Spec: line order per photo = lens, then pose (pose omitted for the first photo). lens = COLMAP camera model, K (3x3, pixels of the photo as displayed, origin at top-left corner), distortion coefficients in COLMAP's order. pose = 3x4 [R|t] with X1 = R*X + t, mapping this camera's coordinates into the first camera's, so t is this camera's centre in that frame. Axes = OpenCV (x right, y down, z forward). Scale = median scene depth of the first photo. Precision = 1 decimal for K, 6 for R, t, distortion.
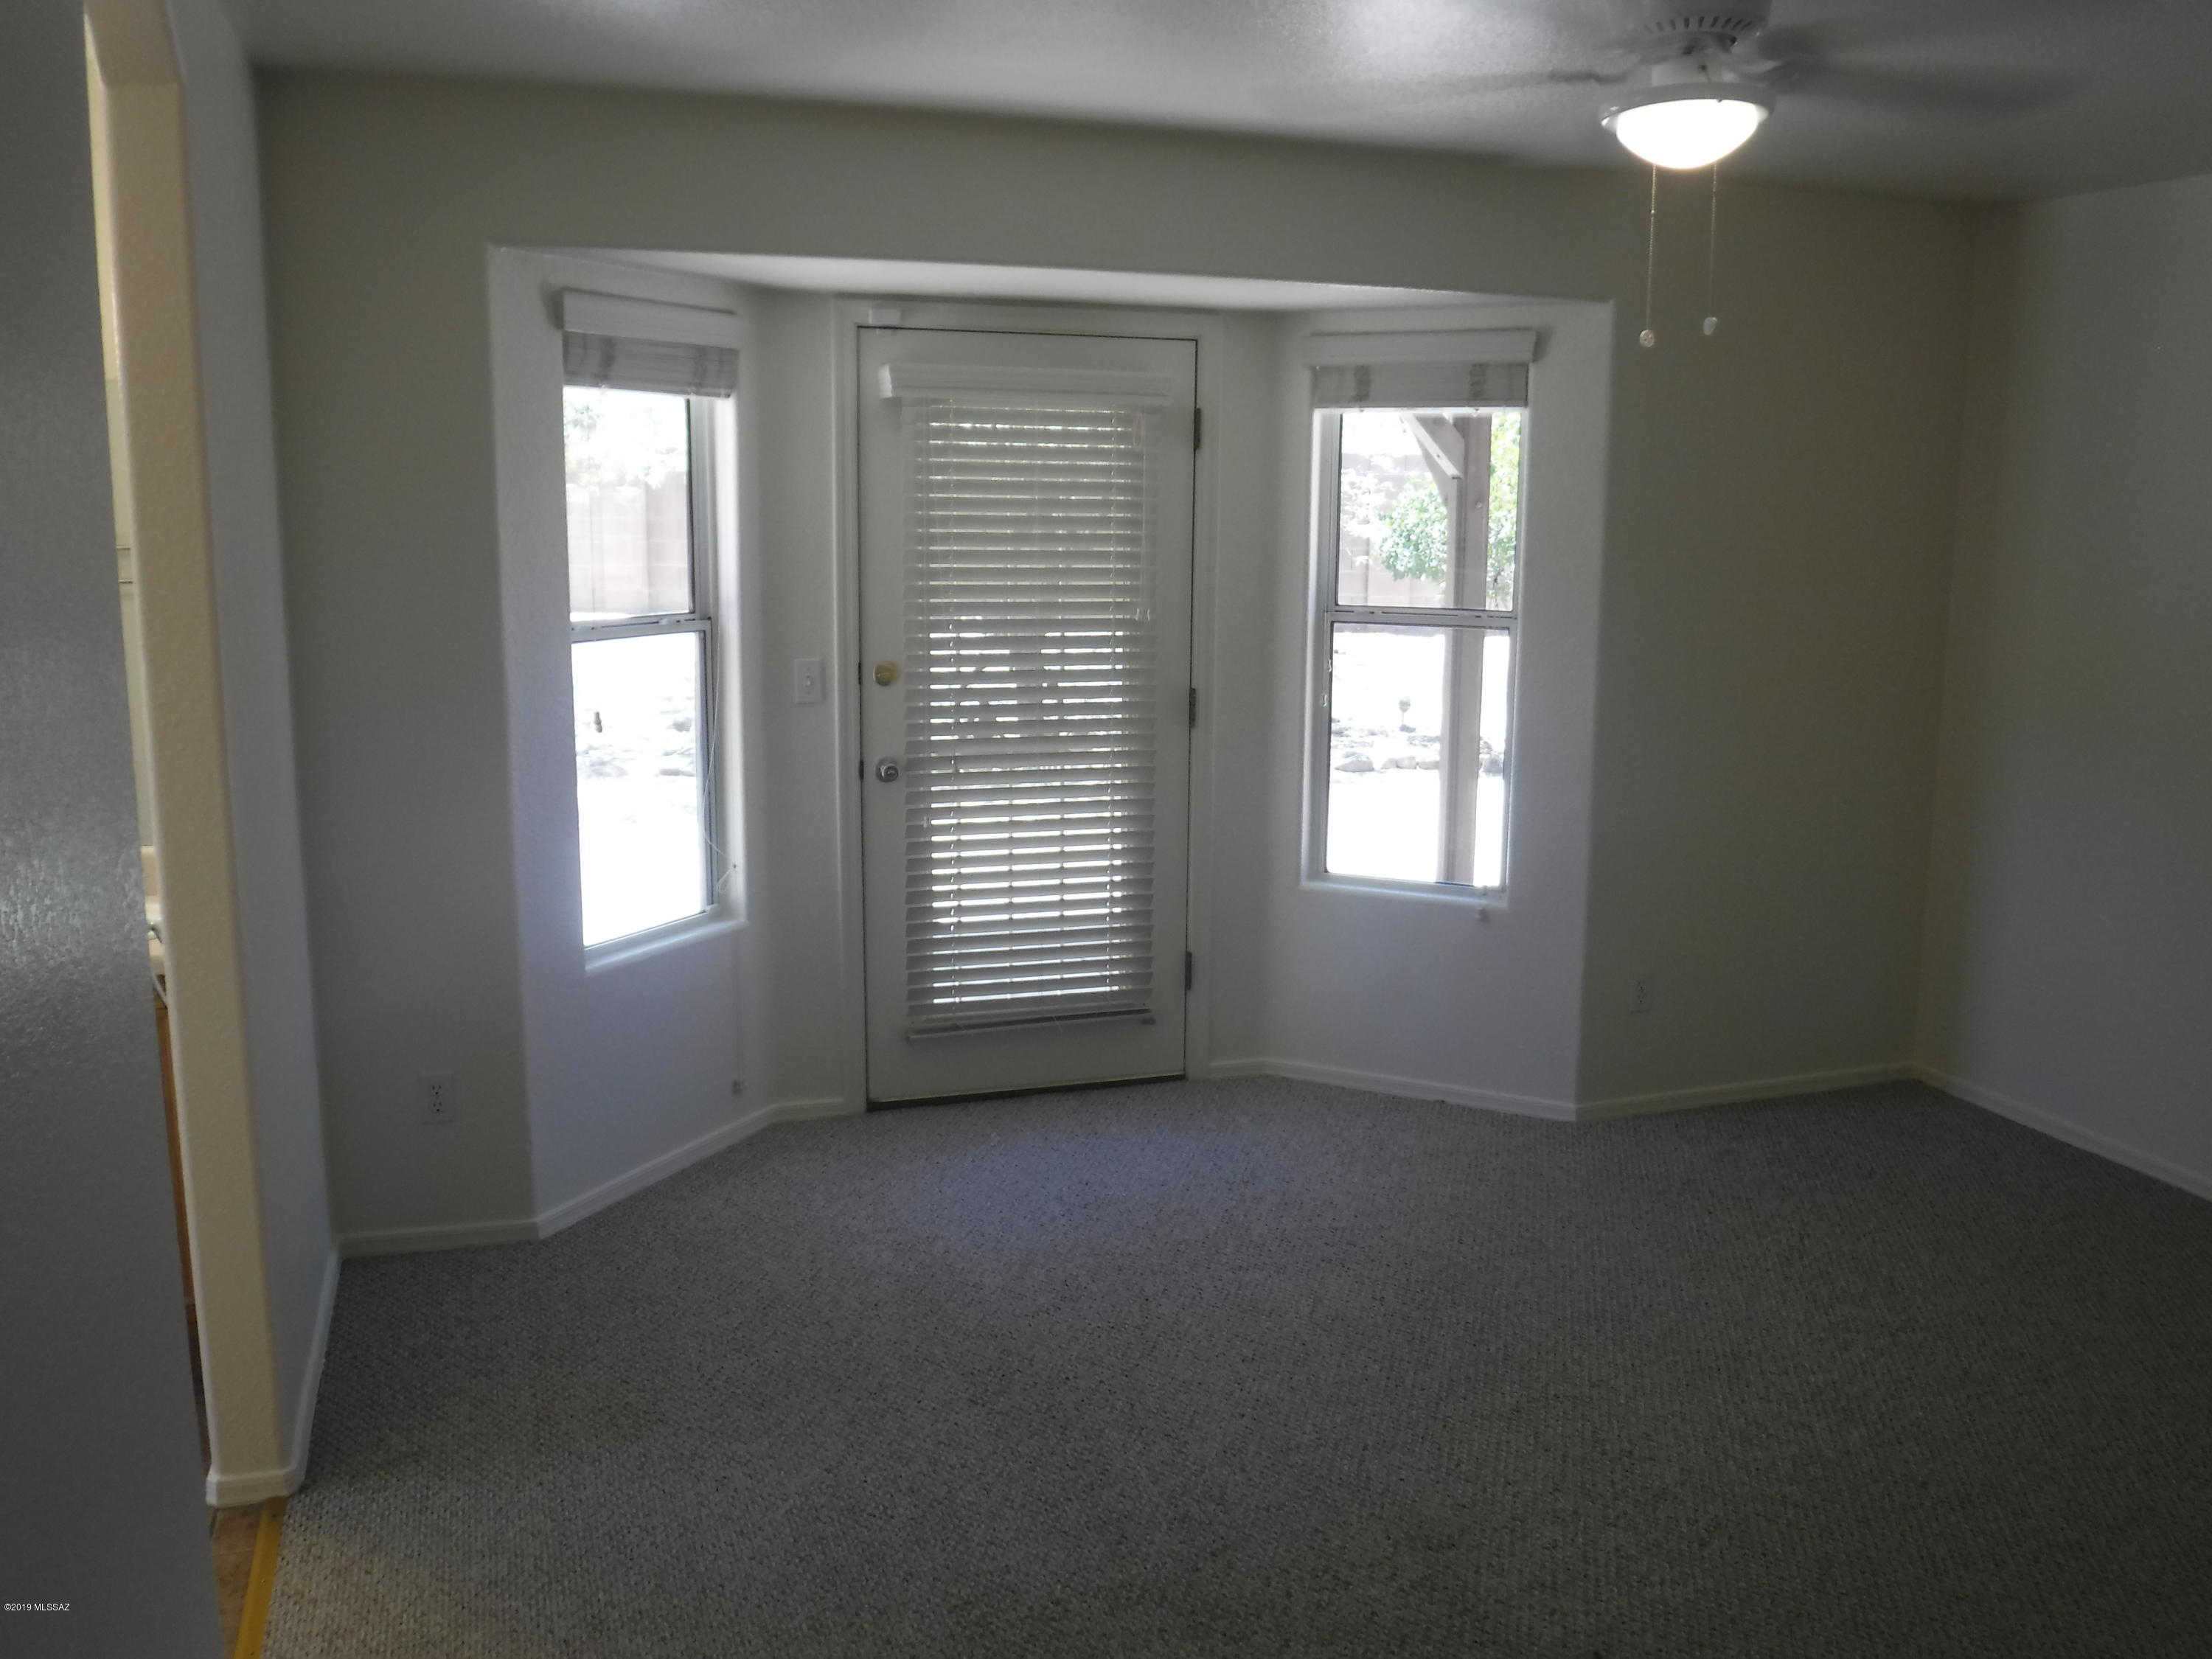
lens RADIAL K [[1846.6, 0, 1109.9], [0, 1846.6, 827.5], [0, 0, 1]] dist [-0.086729, 0.030124]
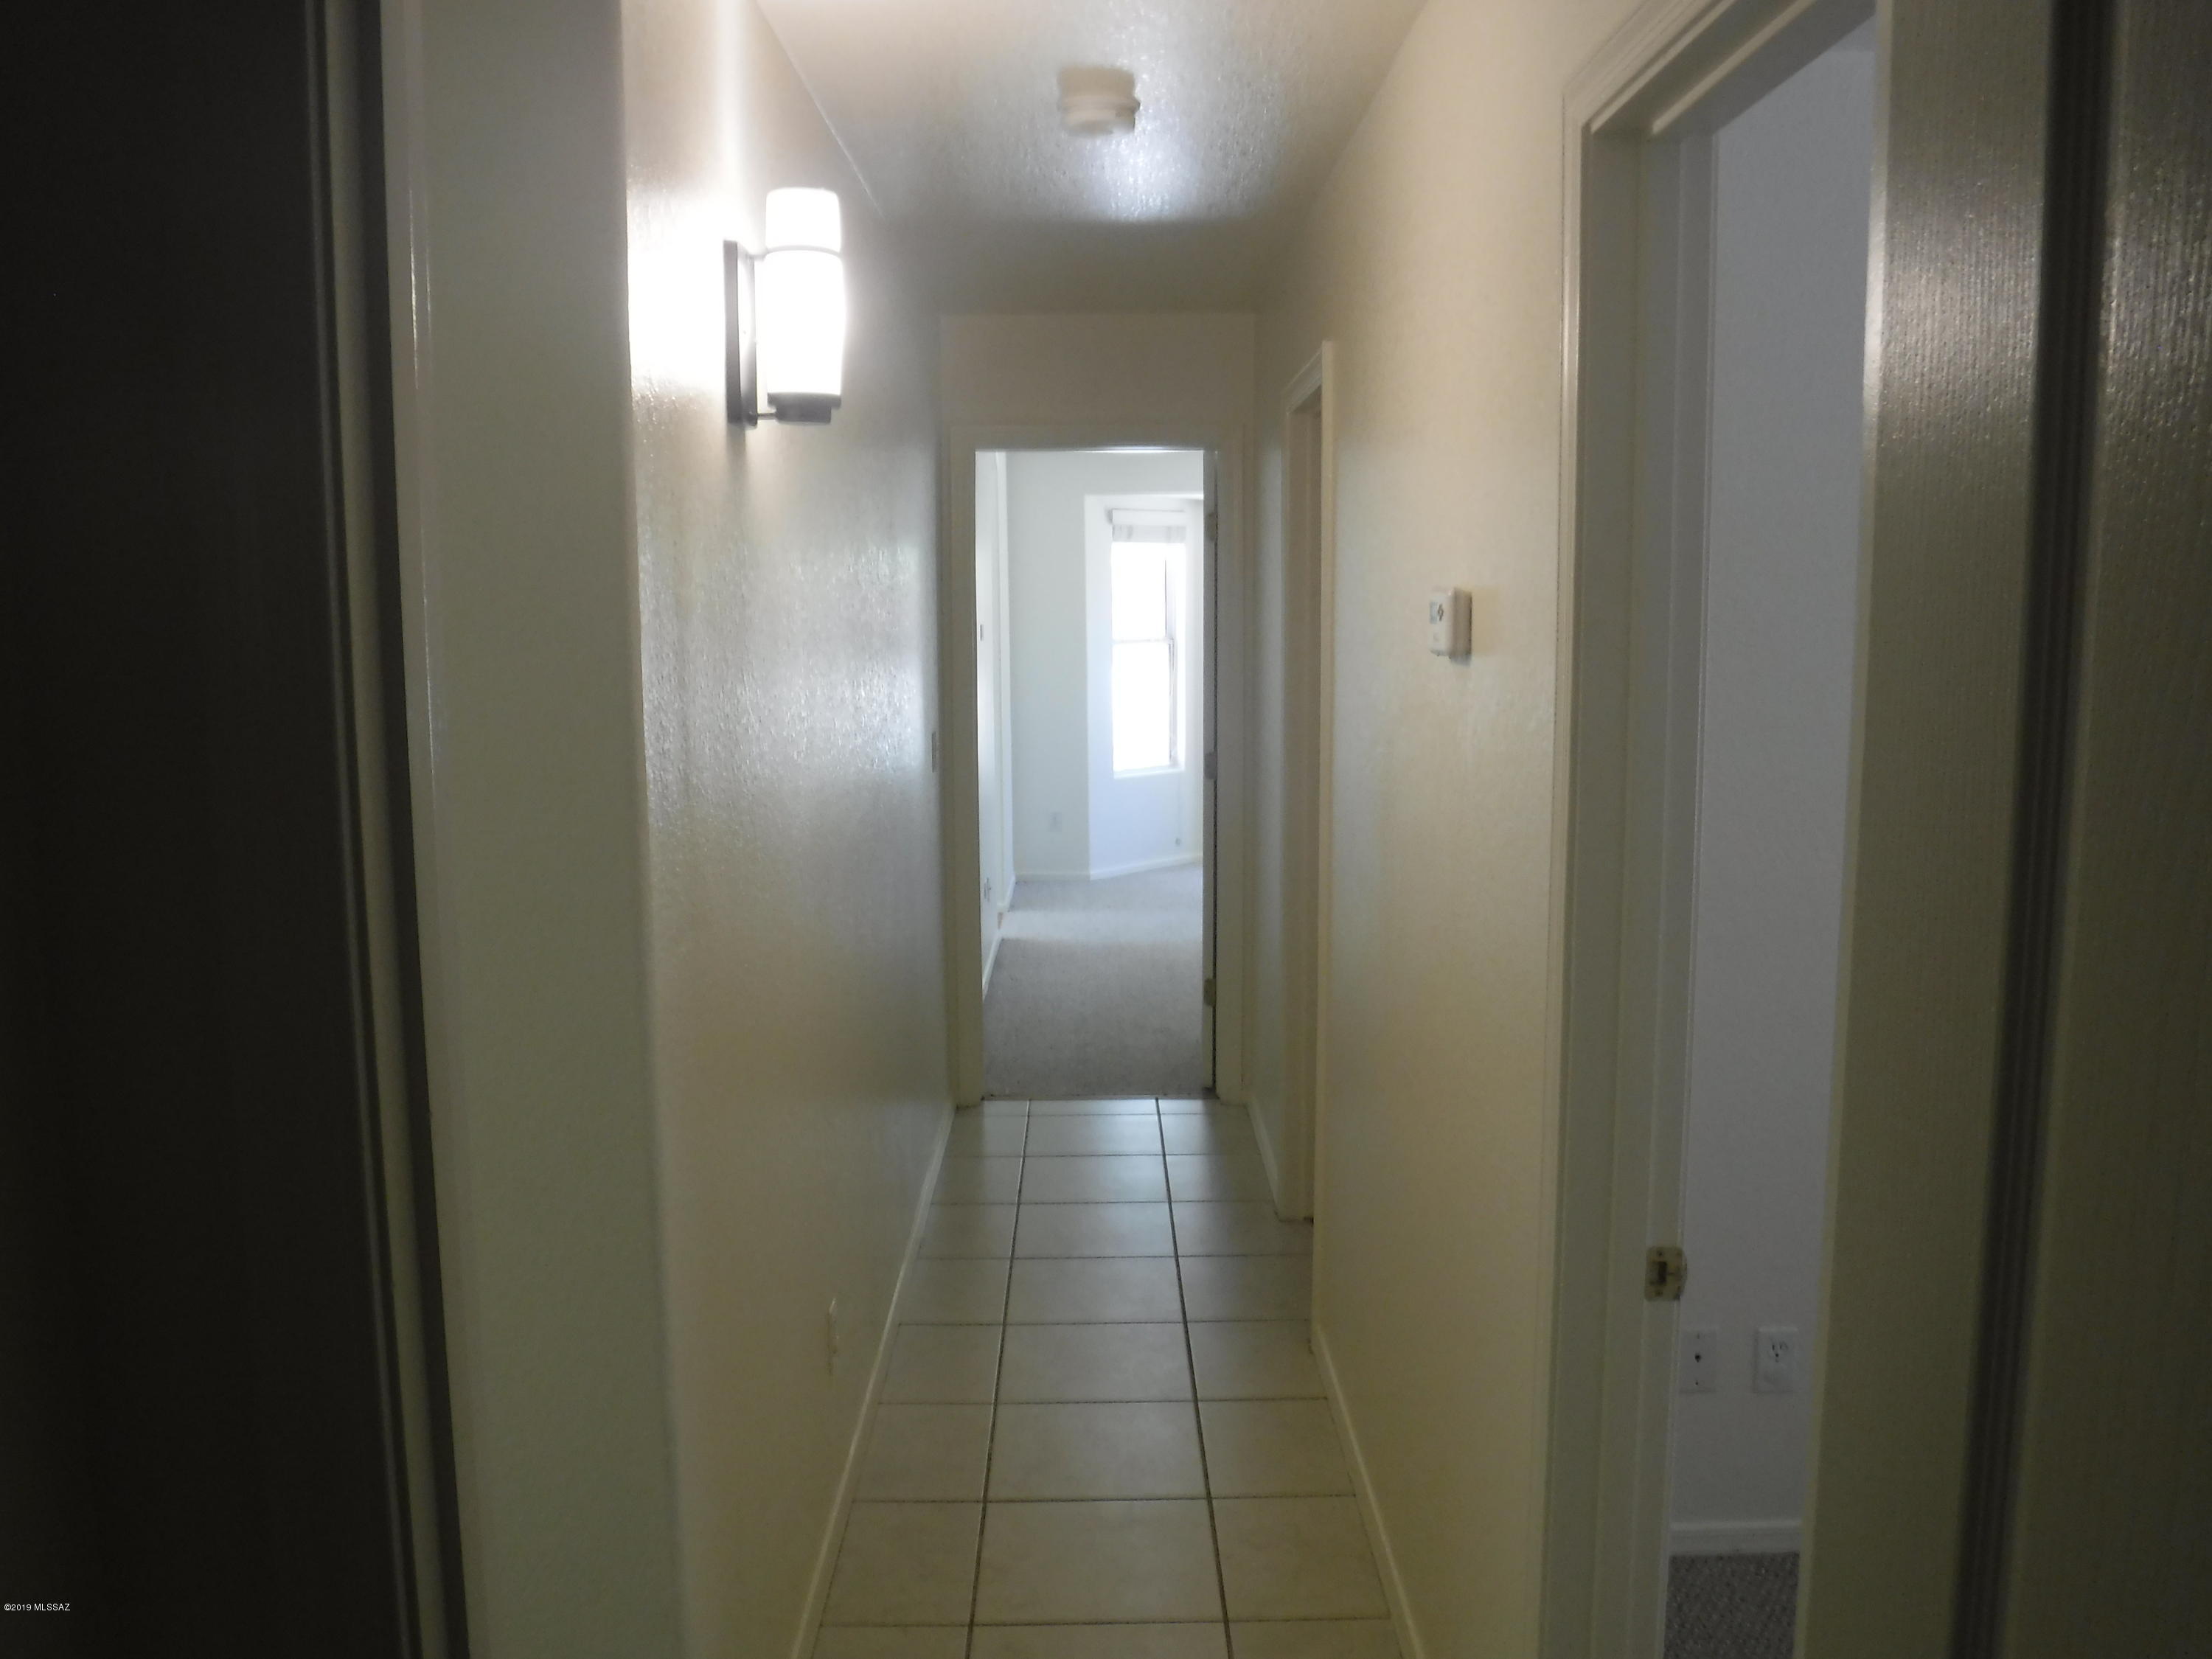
lens RADIAL K [[1846.6, 0, 1105.7], [0, 1846.6, 833.4], [0, 0, 1]] dist [-0.086729, 0.030124]
pose [[0.952039, 0.020574, -0.305283, 0.487992], [-0.043434, 0.996720, -0.068279, 0.342270], [0.302877, 0.078263, 0.949811, -1.432413]]
